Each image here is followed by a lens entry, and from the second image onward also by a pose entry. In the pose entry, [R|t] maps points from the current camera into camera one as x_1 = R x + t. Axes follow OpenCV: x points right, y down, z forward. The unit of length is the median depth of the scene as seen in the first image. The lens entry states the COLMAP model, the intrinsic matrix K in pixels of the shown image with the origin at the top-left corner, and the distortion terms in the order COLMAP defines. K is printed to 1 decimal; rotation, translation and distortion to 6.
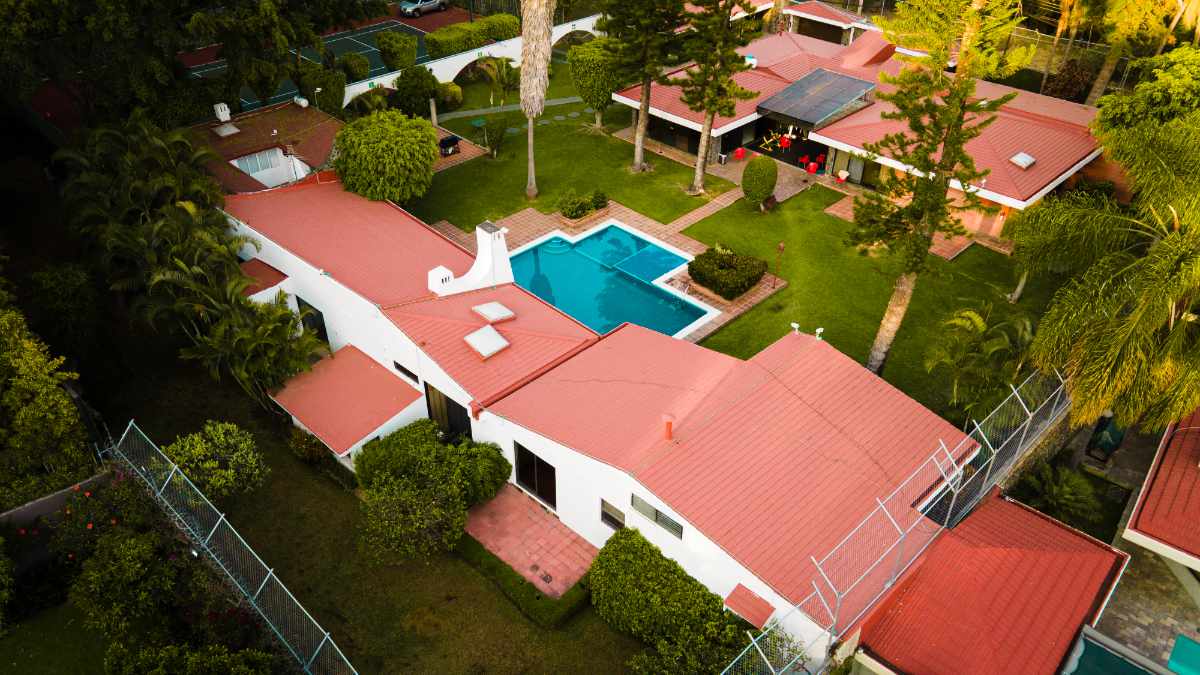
lens RADIAL K [[980.3, 0, 595.9], [0, 980.3, 347.4], [0, 0, 1]] dist [0.082944, -0.014325]
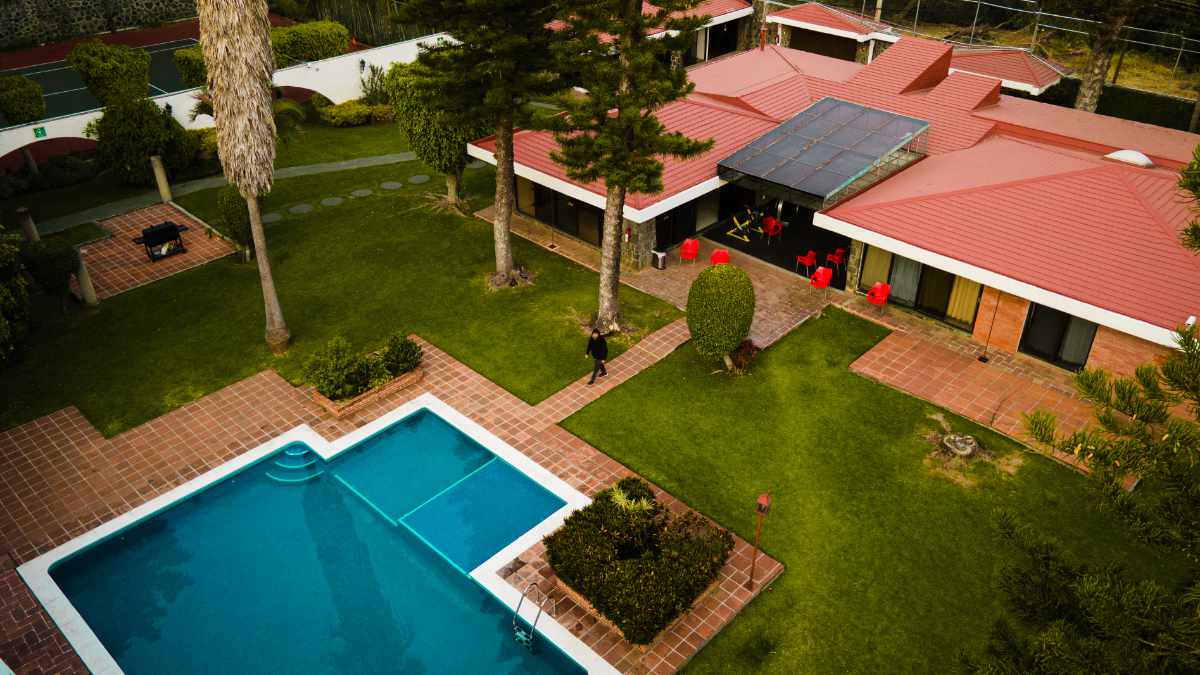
lens RADIAL K [[980.3, 0, 601.4], [0, 980.3, 337.3], [0, 0, 1]] dist [0.082944, -0.014325]
pose [[0.999861, -0.015665, 0.005741, 0.096815], [0.015947, 0.998473, -0.052890, -0.124702], [-0.004904, 0.052975, 0.998584, 0.474084]]
